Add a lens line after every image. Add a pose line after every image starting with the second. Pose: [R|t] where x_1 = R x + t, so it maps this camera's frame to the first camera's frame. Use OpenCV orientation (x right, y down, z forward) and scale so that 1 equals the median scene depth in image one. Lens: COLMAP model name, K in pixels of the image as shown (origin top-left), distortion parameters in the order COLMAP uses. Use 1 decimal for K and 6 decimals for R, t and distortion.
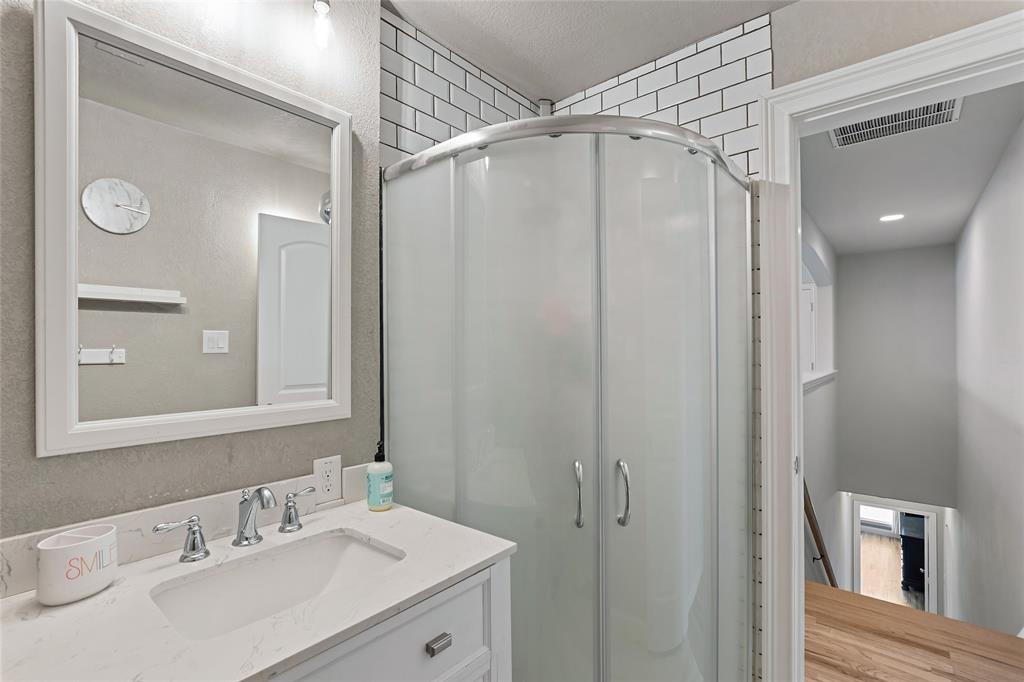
lens RADIAL K [[467.1, 0, 508.6], [0, 467.1, 341.2], [0, 0, 1]] dist [-0.014831, 0.002254]
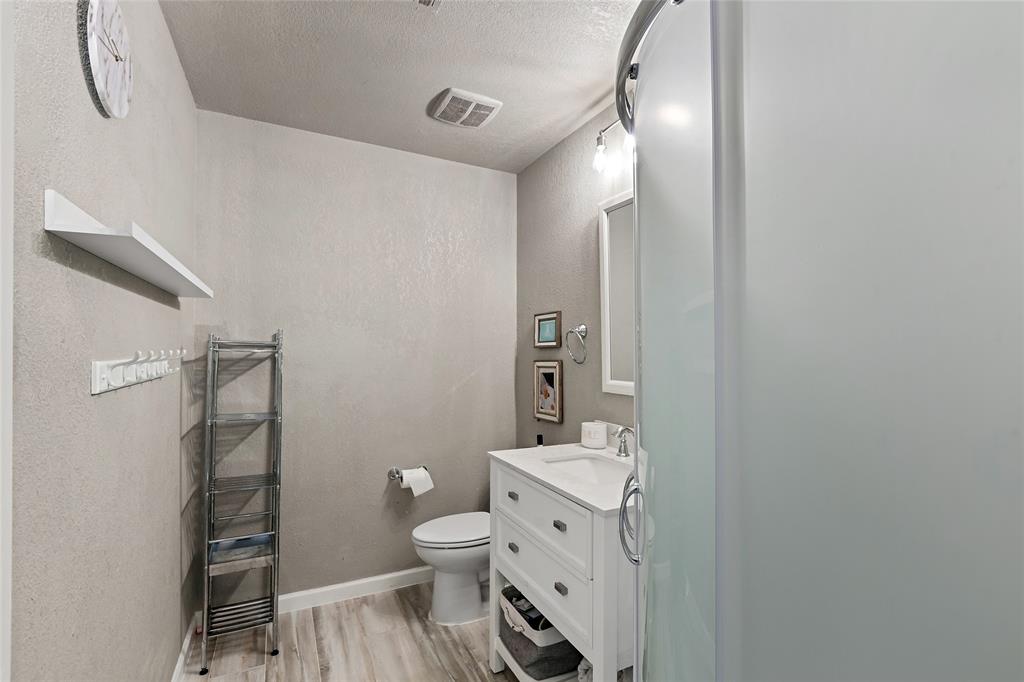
lens RADIAL K [[467.1, 0, 509.7], [0, 467.1, 341.4], [0, 0, 1]] dist [-0.014831, 0.002254]
pose [[-0.379290, -0.013217, -0.925184, 1.391114], [0.000063, 0.999898, -0.014310, 0.015661], [0.925278, -0.005486, -0.379250, 1.391200]]
